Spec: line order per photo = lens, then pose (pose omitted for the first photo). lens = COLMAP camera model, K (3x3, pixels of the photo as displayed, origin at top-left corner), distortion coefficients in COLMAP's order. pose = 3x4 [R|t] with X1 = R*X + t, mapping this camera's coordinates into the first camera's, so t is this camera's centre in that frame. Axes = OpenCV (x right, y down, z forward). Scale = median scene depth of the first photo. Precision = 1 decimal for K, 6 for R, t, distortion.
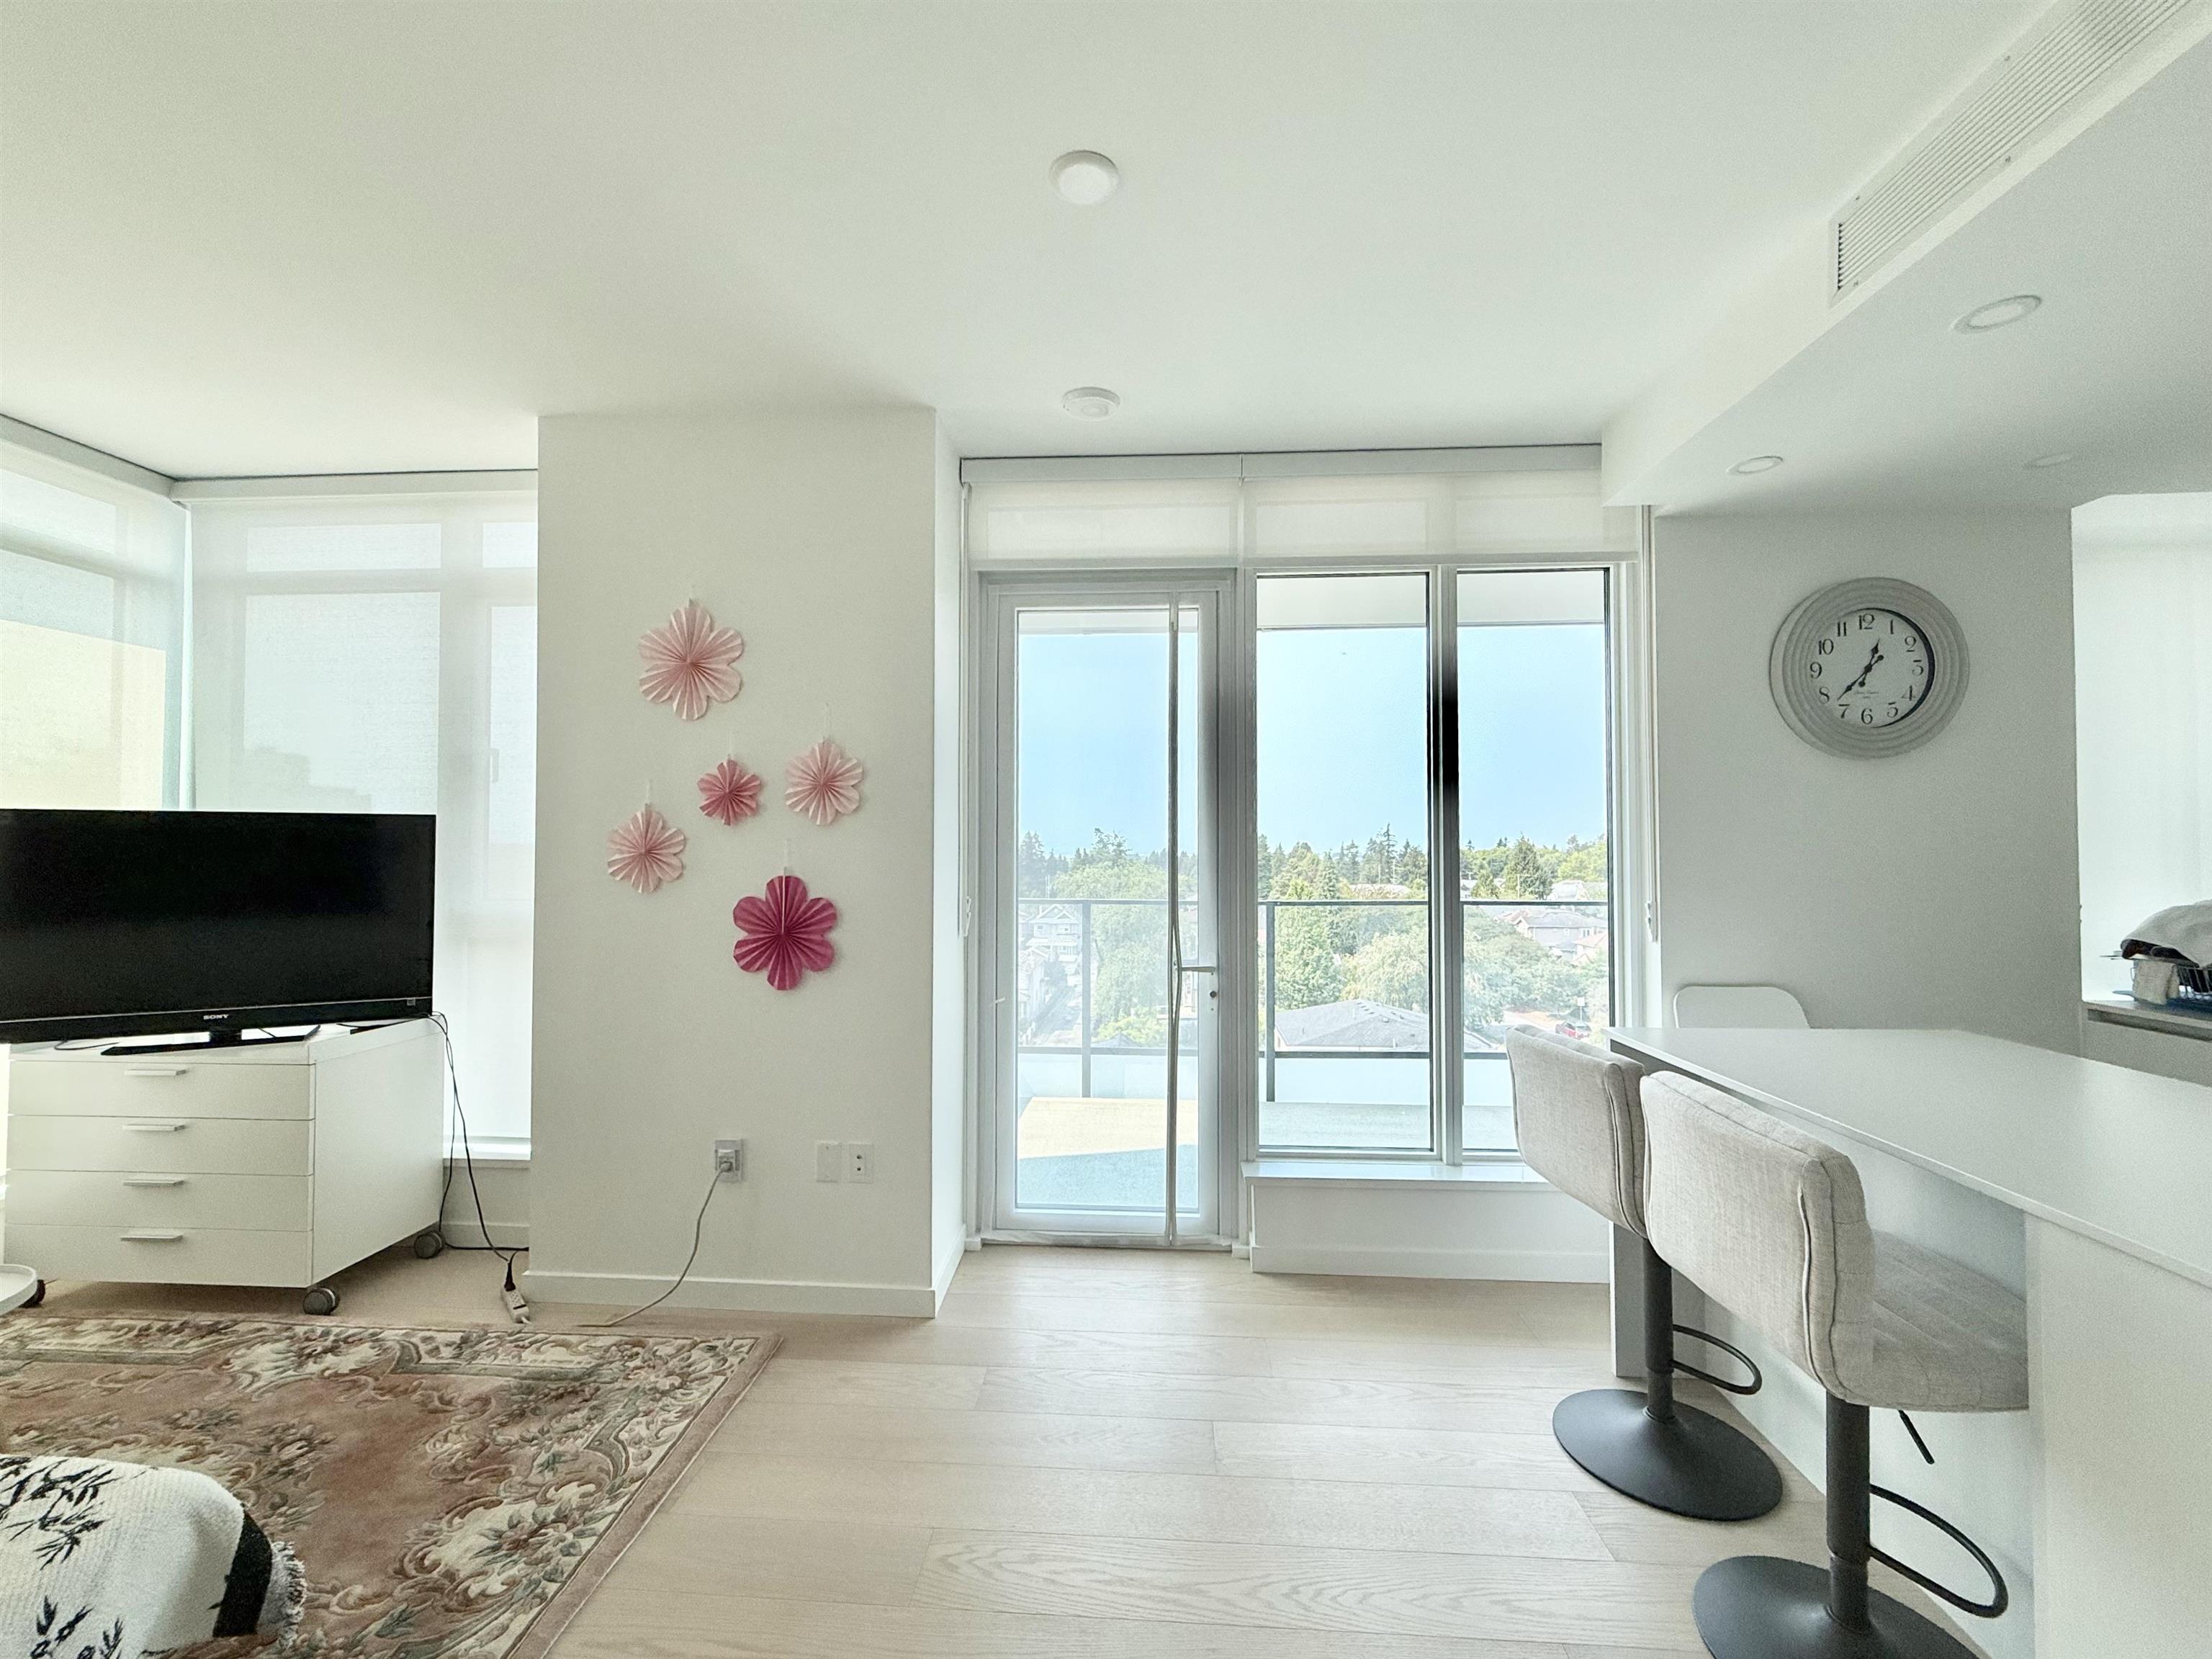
lens RADIAL K [[911.8, 0, 1103.5], [0, 911.8, 831.1], [0, 0, 1]] dist [0.000463, -0.000024]
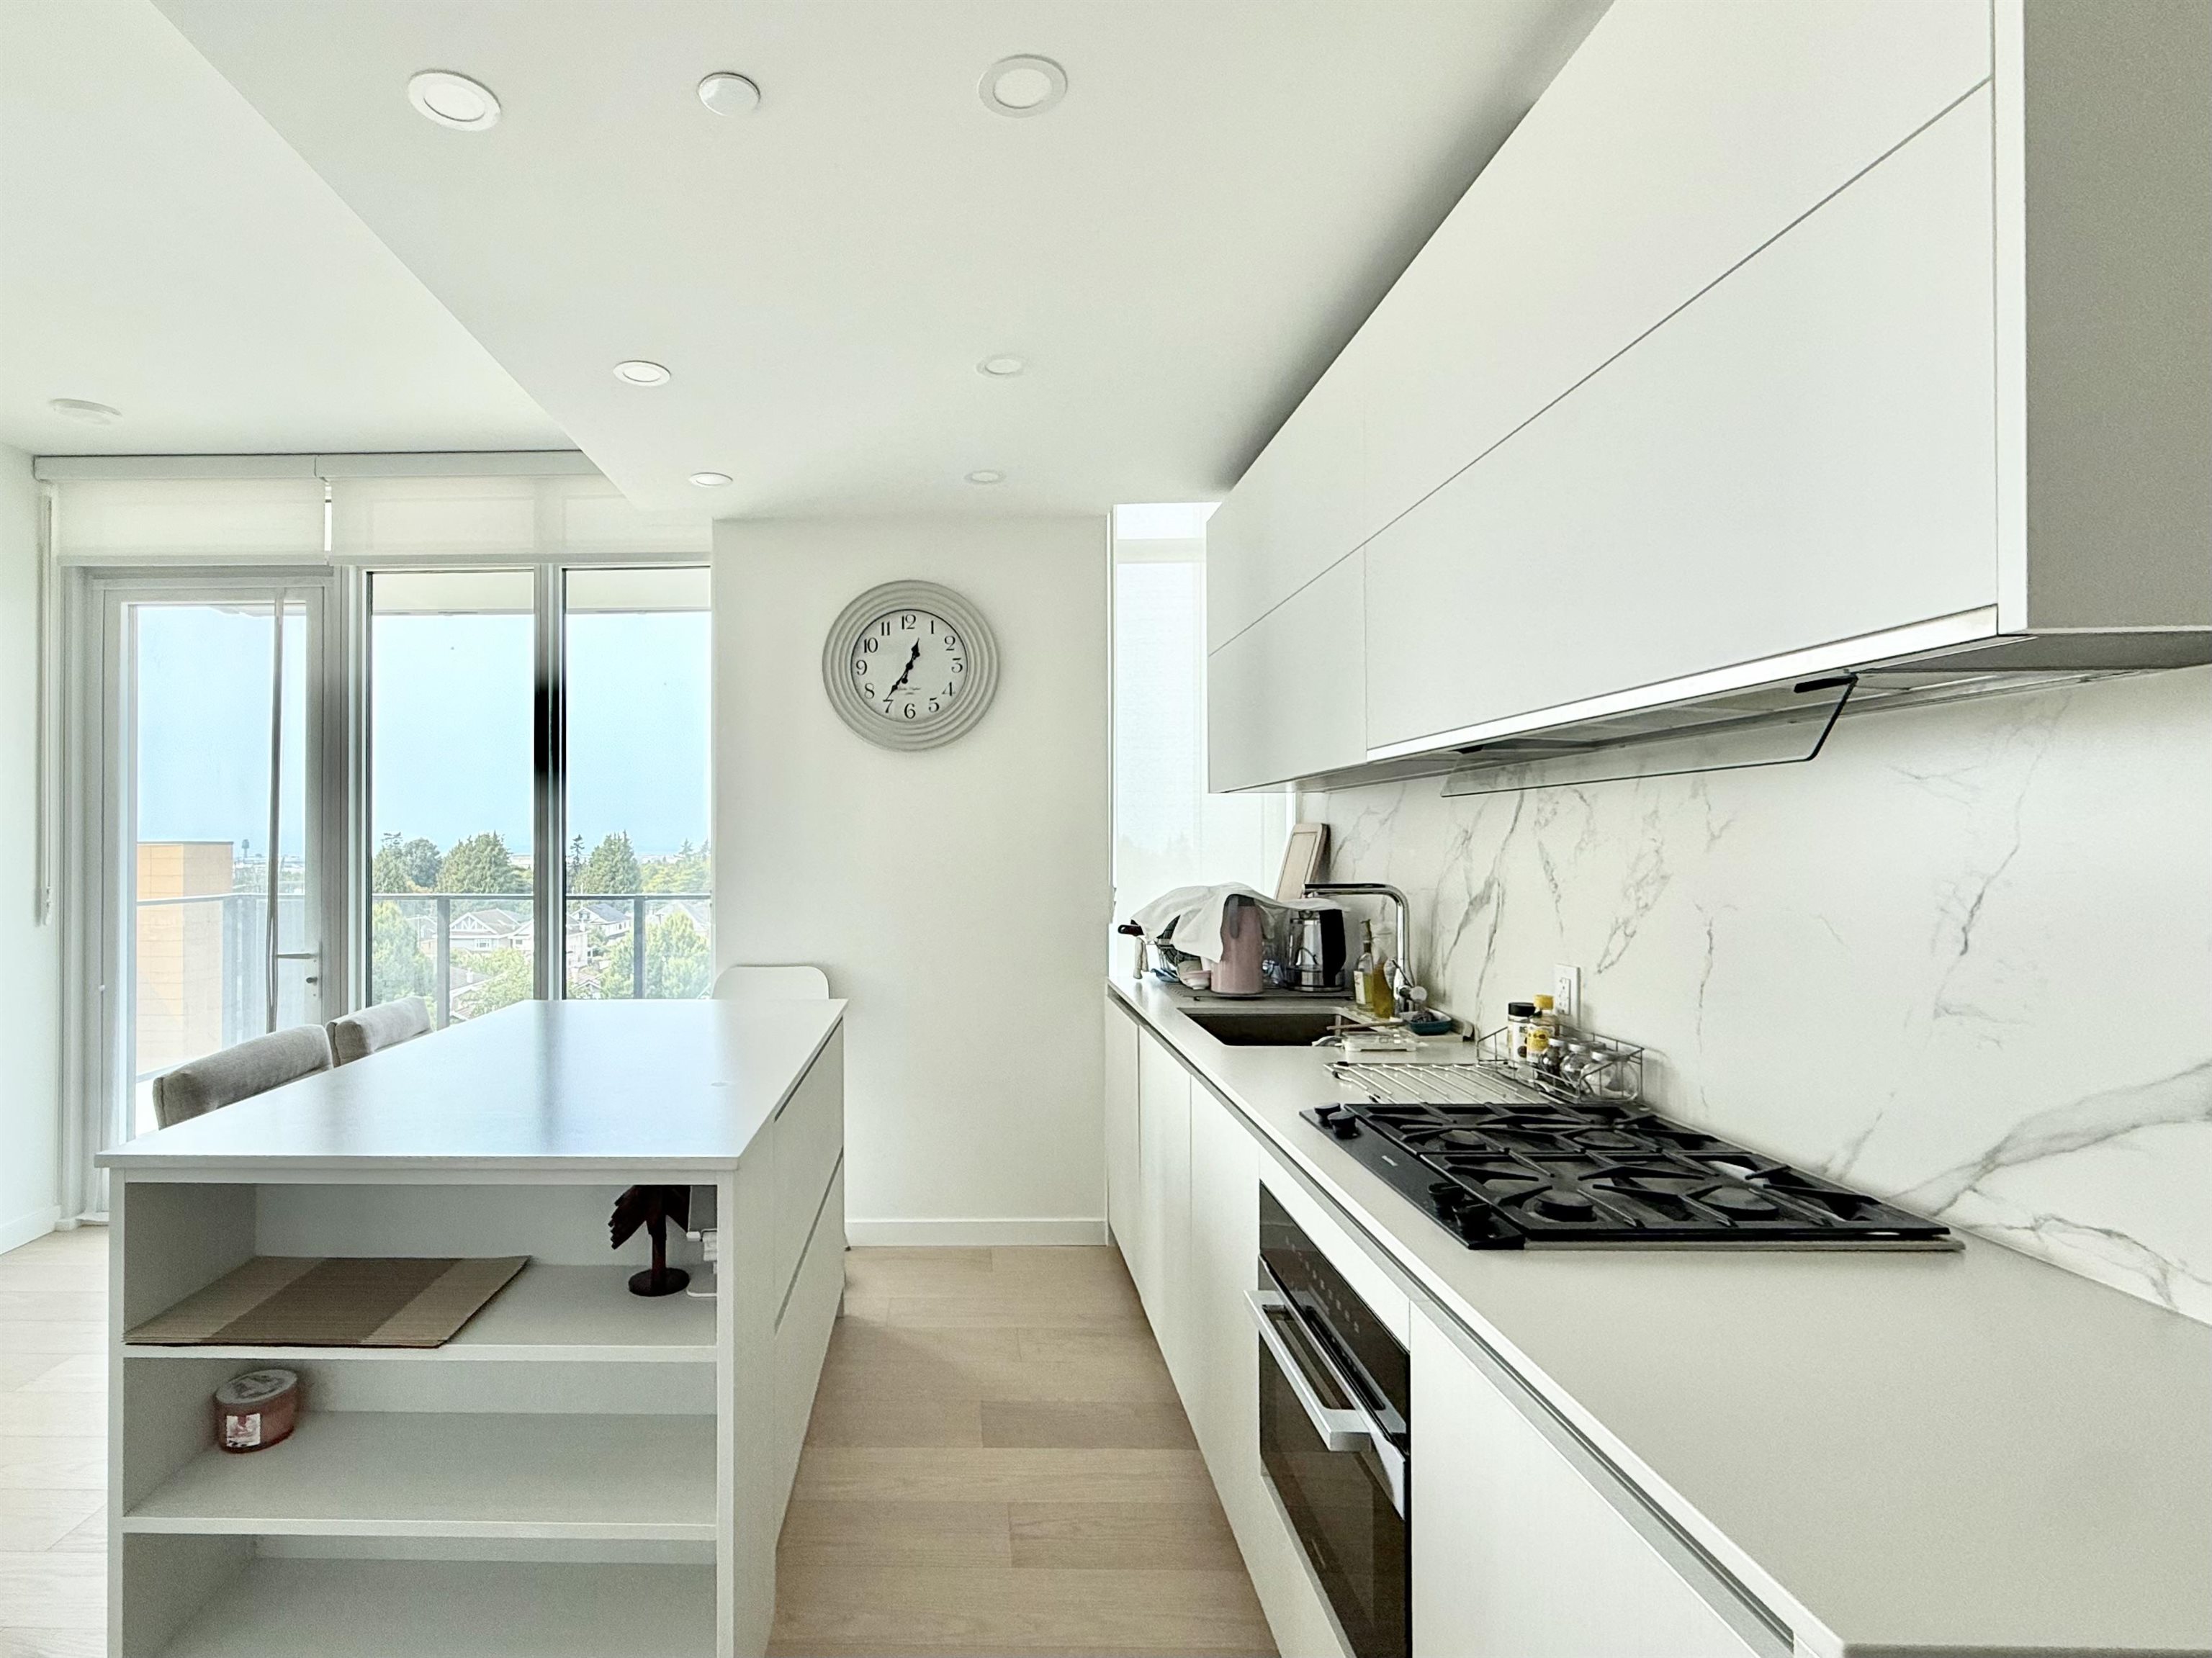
lens RADIAL K [[1051.9, 0, 918.0], [0, 1051.9, 841.8], [0, 0, 1]] dist [0.001049, 0.000114]
pose [[0.999211, -0.004507, 0.039472, 0.854464], [0.003856, 0.999856, 0.016554, 0.006088], [-0.039541, -0.016389, 0.999084, -0.240702]]
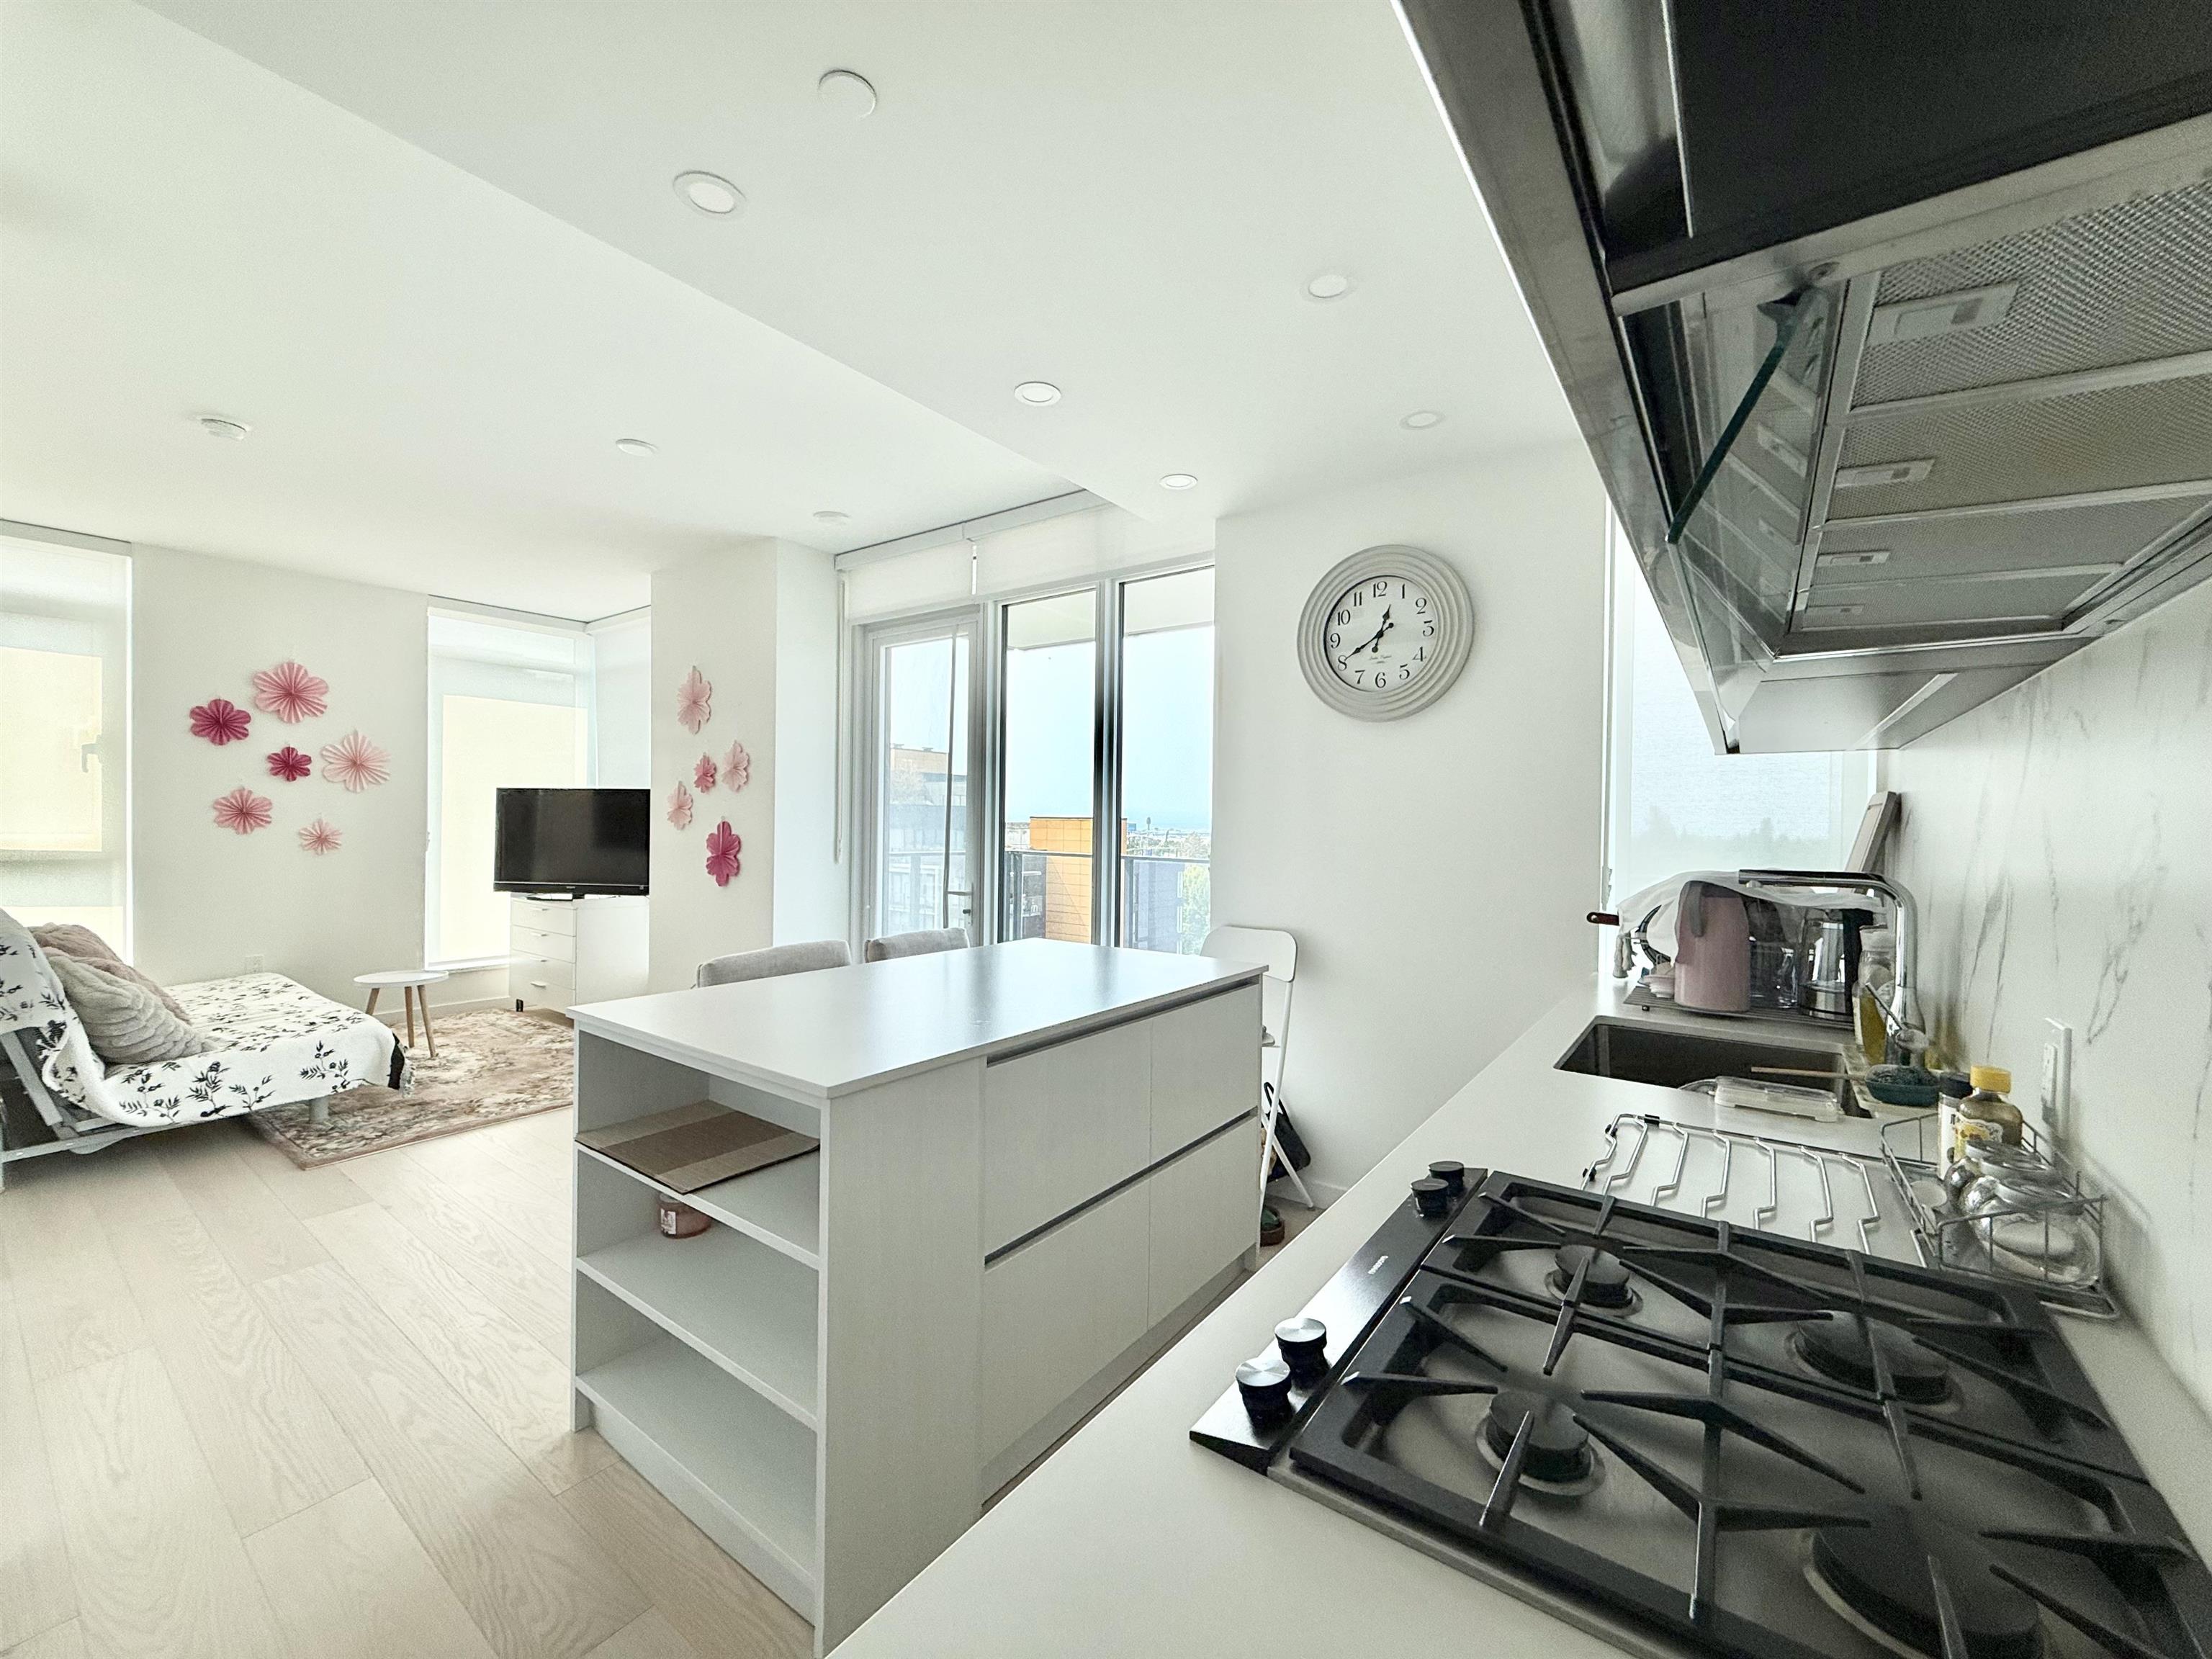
lens RADIAL K [[880.8, 0, 1104.1], [0, 880.8, 831.6], [0, 0, 1]] dist [0.000102, -0.000068]
pose [[0.840700, 0.016557, -0.541249, 1.156549], [-0.002427, 0.999638, 0.026810, 0.021818], [0.541496, -0.021226, 0.840435, -0.022001]]
